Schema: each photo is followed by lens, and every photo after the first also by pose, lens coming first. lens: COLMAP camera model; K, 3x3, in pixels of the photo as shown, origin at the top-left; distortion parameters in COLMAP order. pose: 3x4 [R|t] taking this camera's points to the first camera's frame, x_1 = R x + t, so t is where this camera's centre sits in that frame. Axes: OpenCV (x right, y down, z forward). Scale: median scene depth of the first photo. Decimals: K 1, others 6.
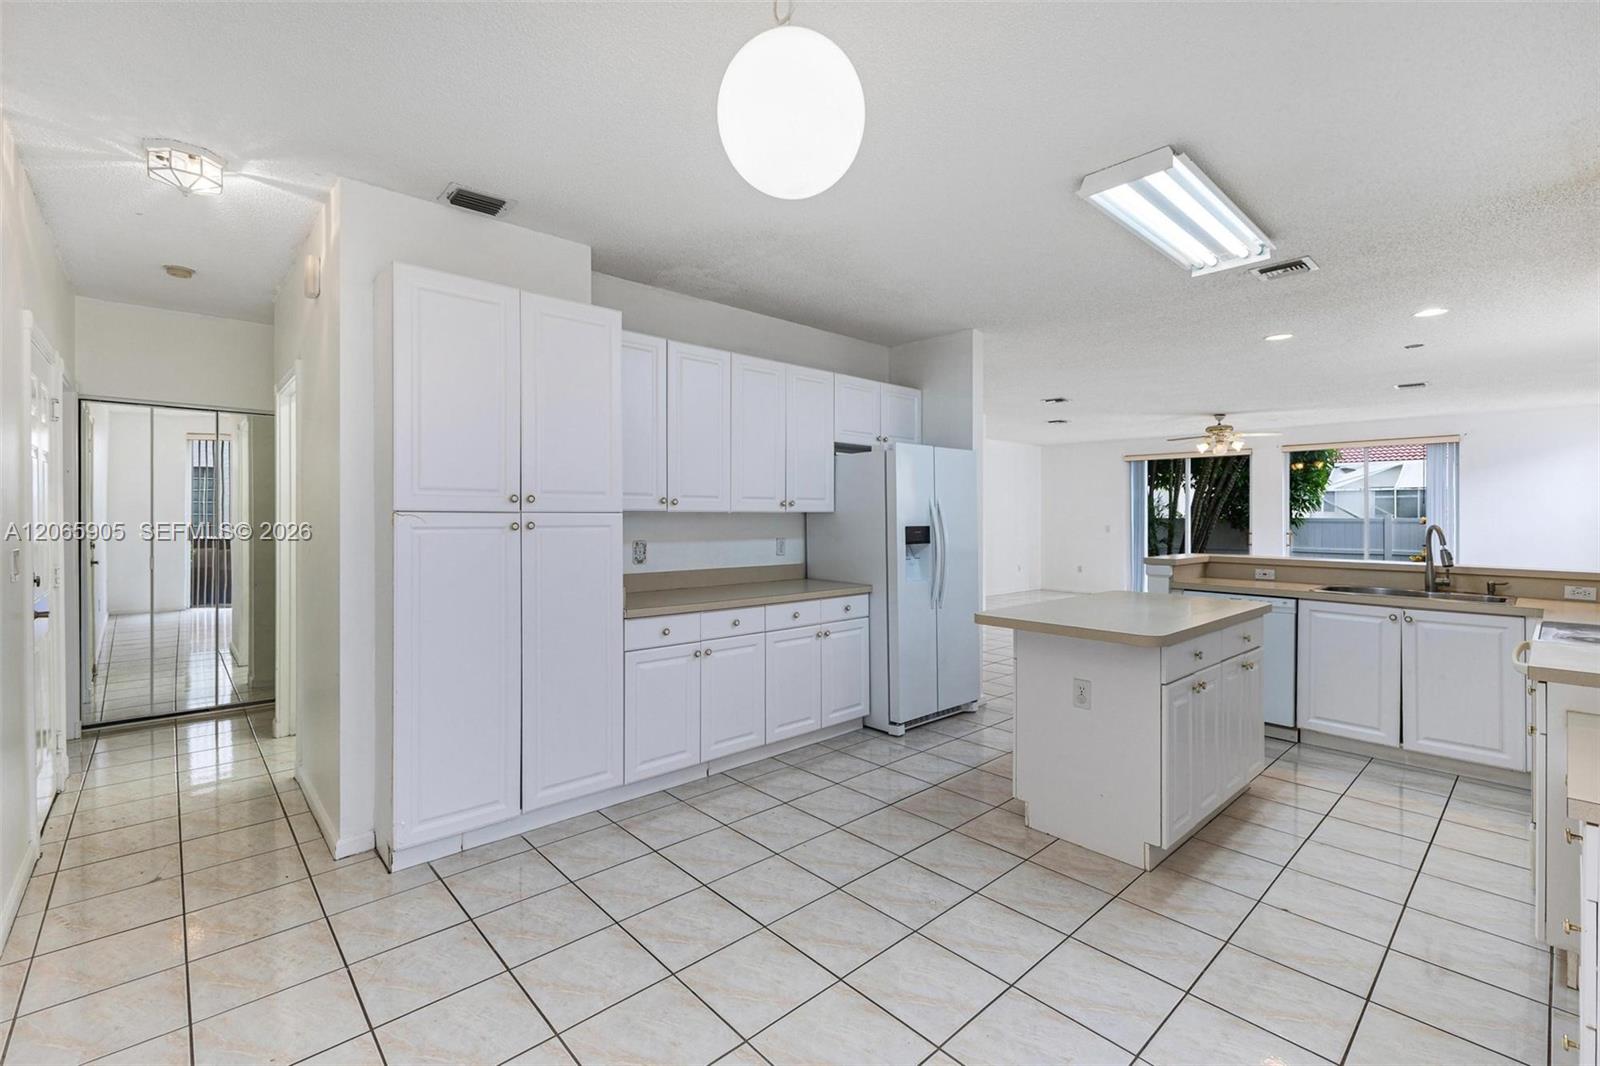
lens RADIAL K [[691.1, 0, 804.5], [0, 691.1, 544.4], [0, 0, 1]] dist [-0.000299, -0.000285]
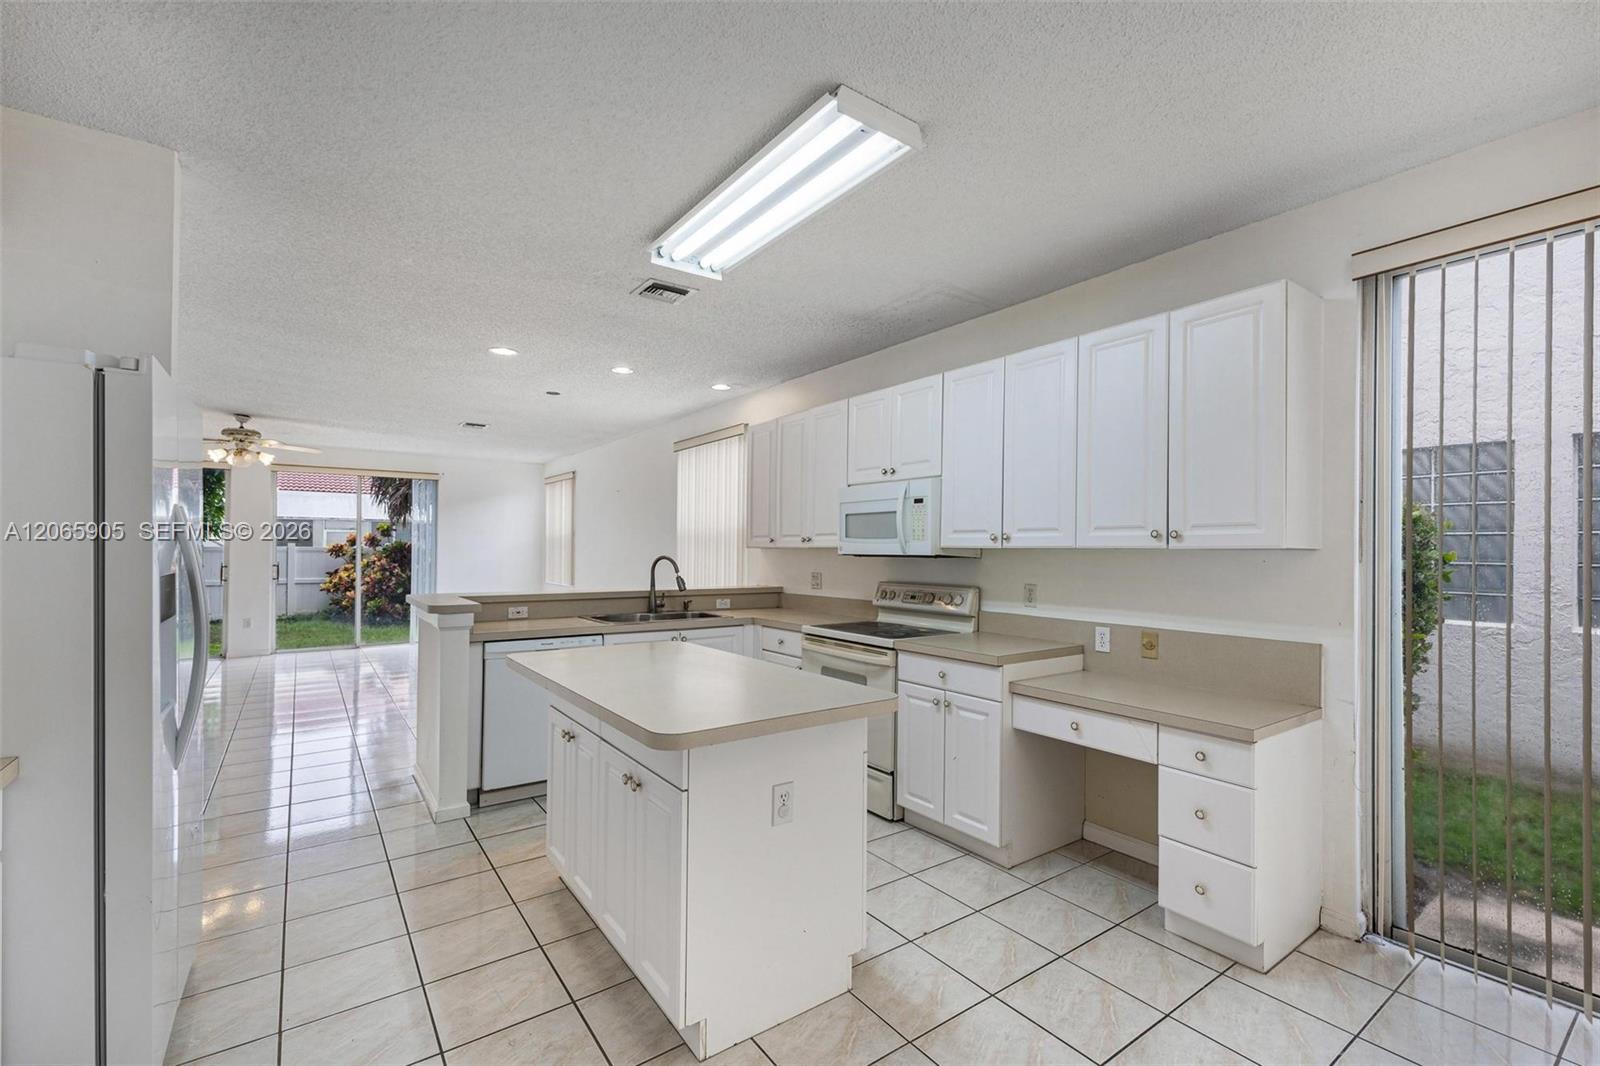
lens RADIAL K [[691.1, 0, 804.5], [0, 691.1, 544.4], [0, 0, 1]] dist [-0.000299, -0.000285]
pose [[0.116405, 0.003500, 0.993196, -0.175303], [0.037686, 0.999258, -0.007939, -0.023806], [-0.992487, 0.038353, 0.116187, 0.531341]]
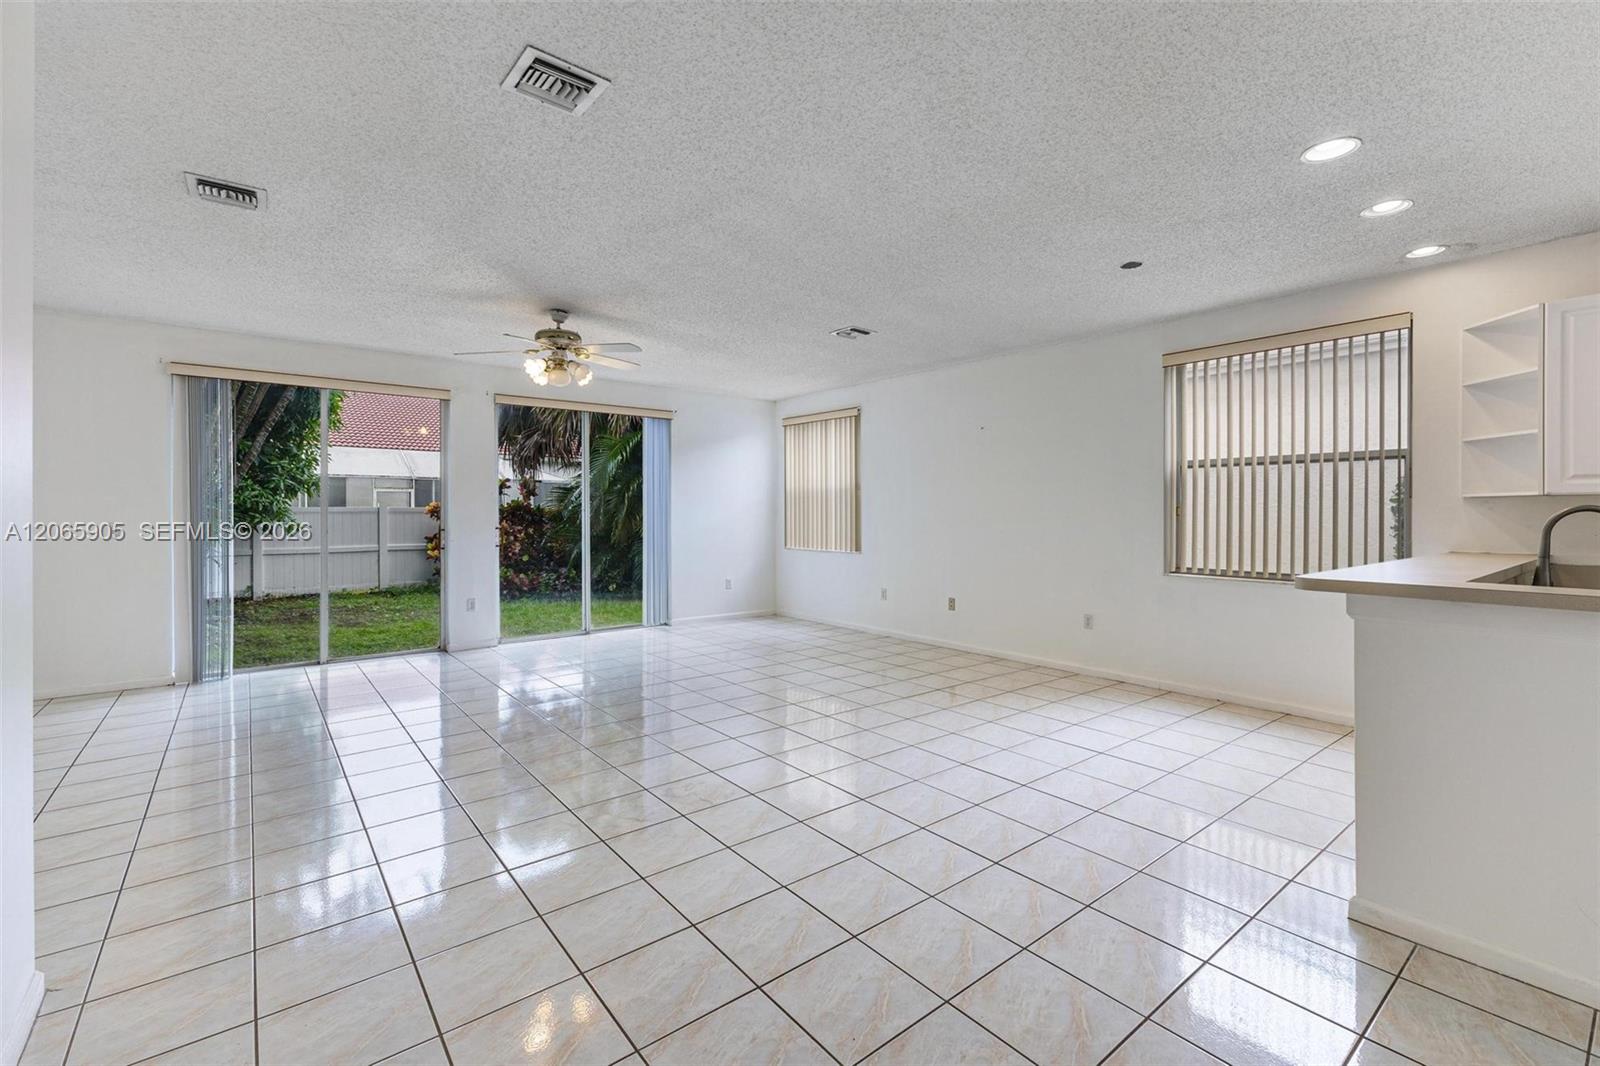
lens RADIAL K [[684.6, 0, 848.2], [0, 684.6, 510.8], [0, 0, 1]] dist [0.018786, -0.008622]
pose [[0.048310, -0.008932, 0.998792, 0.144375], [0.047144, 0.998866, 0.006652, -0.049102], [-0.997719, 0.046766, 0.048676, 1.392750]]
